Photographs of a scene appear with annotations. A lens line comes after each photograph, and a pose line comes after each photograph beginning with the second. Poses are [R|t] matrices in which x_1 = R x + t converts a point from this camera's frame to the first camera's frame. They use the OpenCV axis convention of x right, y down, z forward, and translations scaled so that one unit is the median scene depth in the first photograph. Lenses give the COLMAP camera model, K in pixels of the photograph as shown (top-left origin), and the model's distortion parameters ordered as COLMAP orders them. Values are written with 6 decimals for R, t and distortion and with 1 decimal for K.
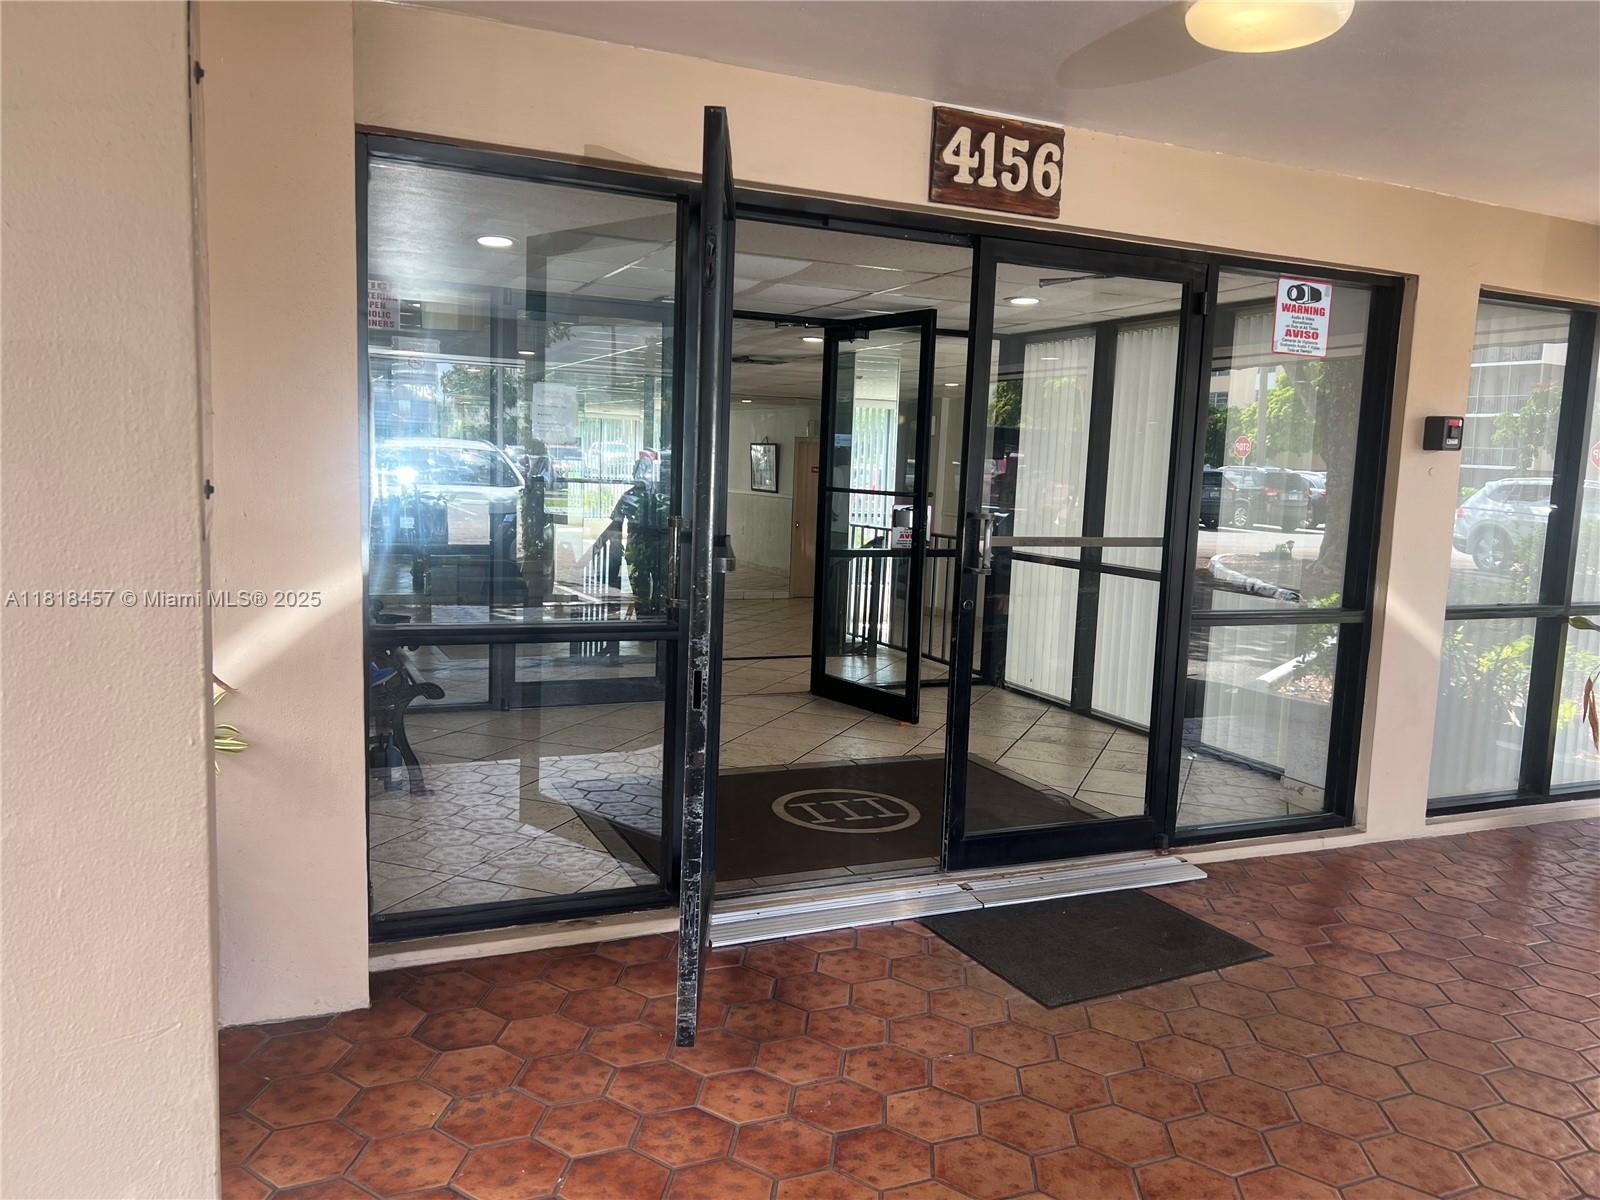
lens RADIAL K [[1201.9, 0, 800.0], [0, 1201.9, 600.0], [0, 0, 1]] dist [0.004900, 0.001062]
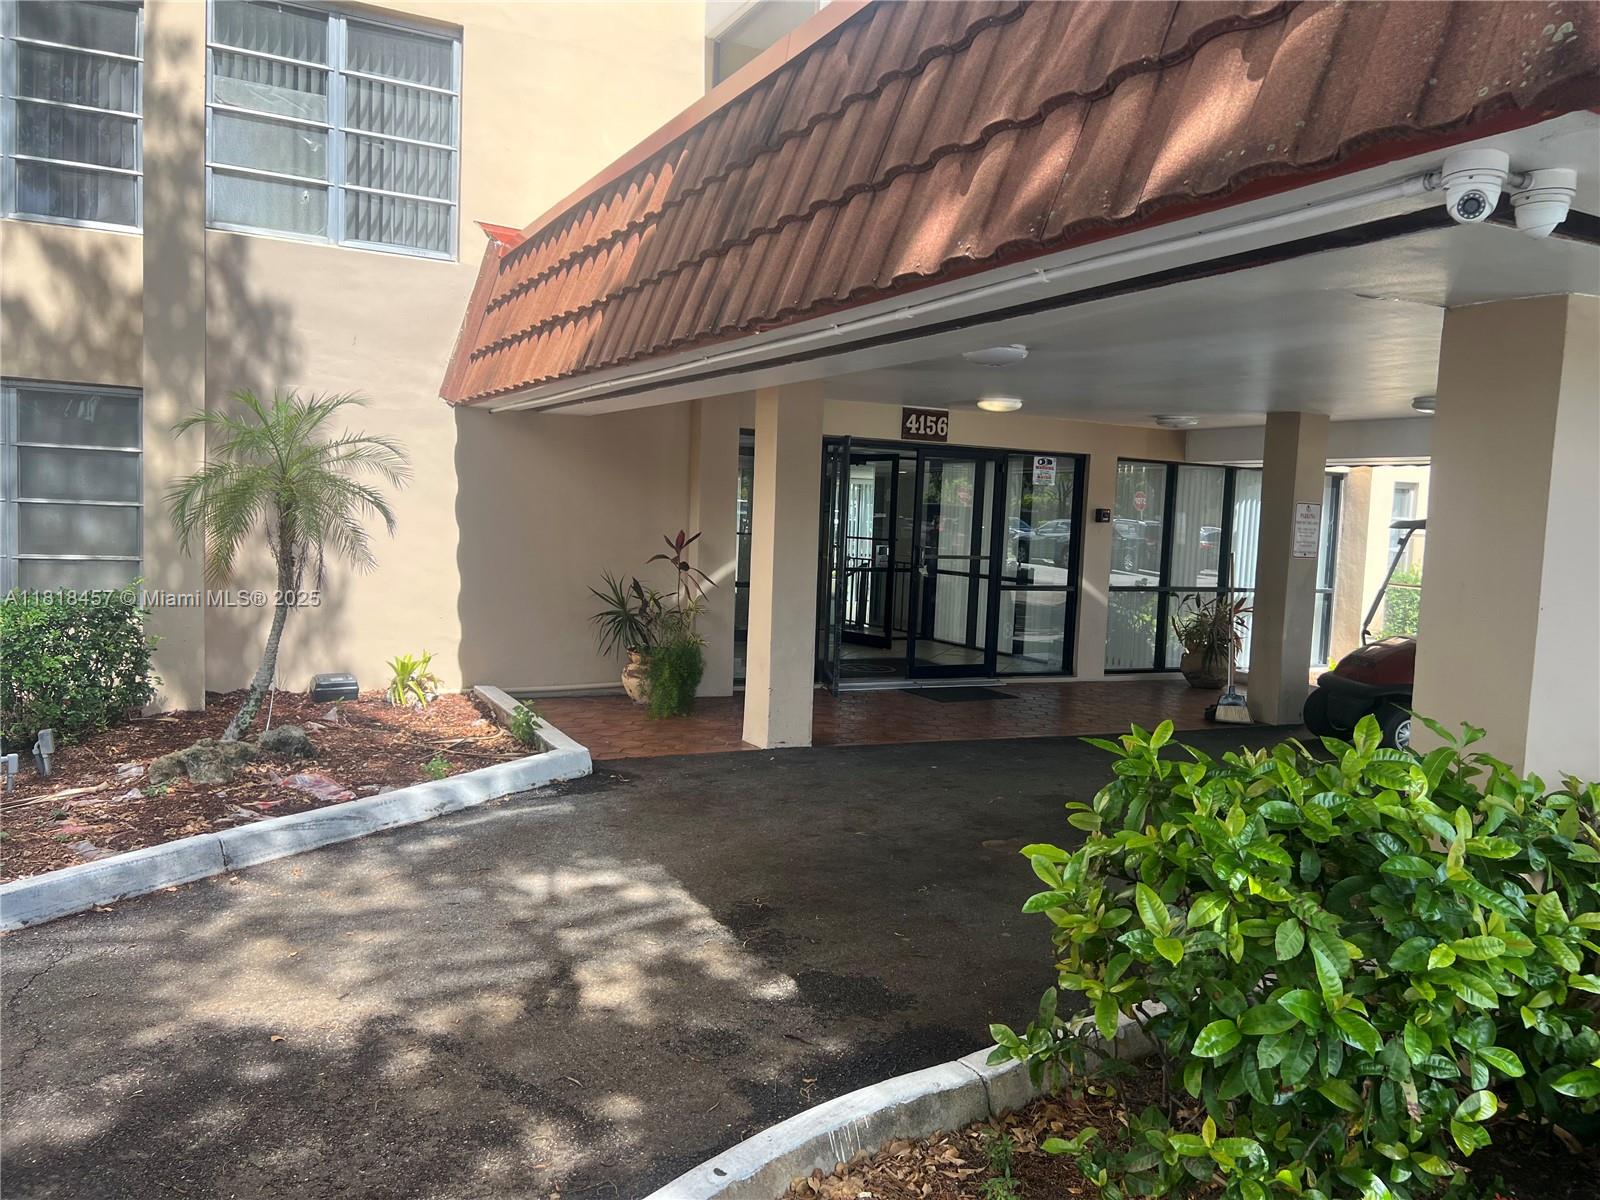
lens RADIAL K [[1201.9, 0, 800.0], [0, 1201.9, 600.0], [0, 0, 1]] dist [0.004900, 0.001062]
pose [[0.998850, 0.000917, 0.047936, -0.217521], [0.001033, 0.999174, -0.040626, 0.138681], [-0.047934, 0.040629, 0.998024, -1.469168]]
